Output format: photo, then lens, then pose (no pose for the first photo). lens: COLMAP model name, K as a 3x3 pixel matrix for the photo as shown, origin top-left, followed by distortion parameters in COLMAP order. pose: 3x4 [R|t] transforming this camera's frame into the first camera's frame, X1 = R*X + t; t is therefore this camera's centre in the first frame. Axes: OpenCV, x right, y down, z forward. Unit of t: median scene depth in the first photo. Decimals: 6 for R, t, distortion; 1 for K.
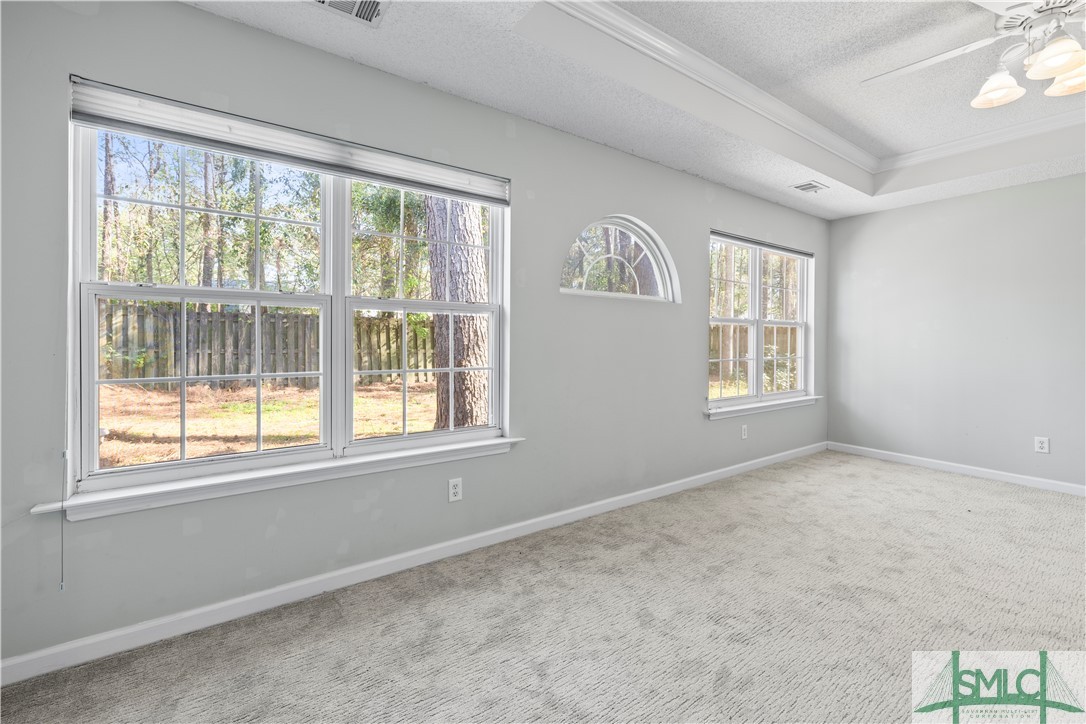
lens RADIAL K [[464.0, 0, 541.0], [0, 464.0, 336.8], [0, 0, 1]] dist [0.000251, 0.000002]
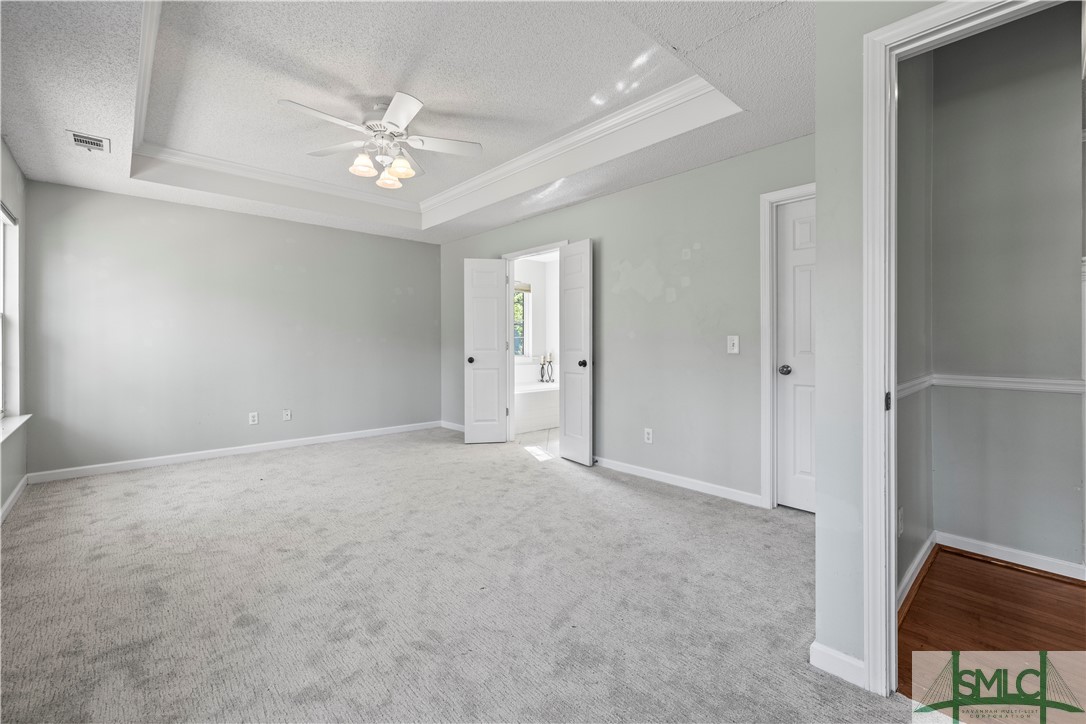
lens RADIAL K [[464.0, 0, 541.0], [0, 464.0, 336.8], [0, 0, 1]] dist [0.000251, 0.000002]
pose [[-0.124195, -0.001552, 0.992257, -0.441598], [-0.001437, 0.999998, 0.001385, 0.002634], [-0.992257, -0.001253, -0.124197, 0.528930]]
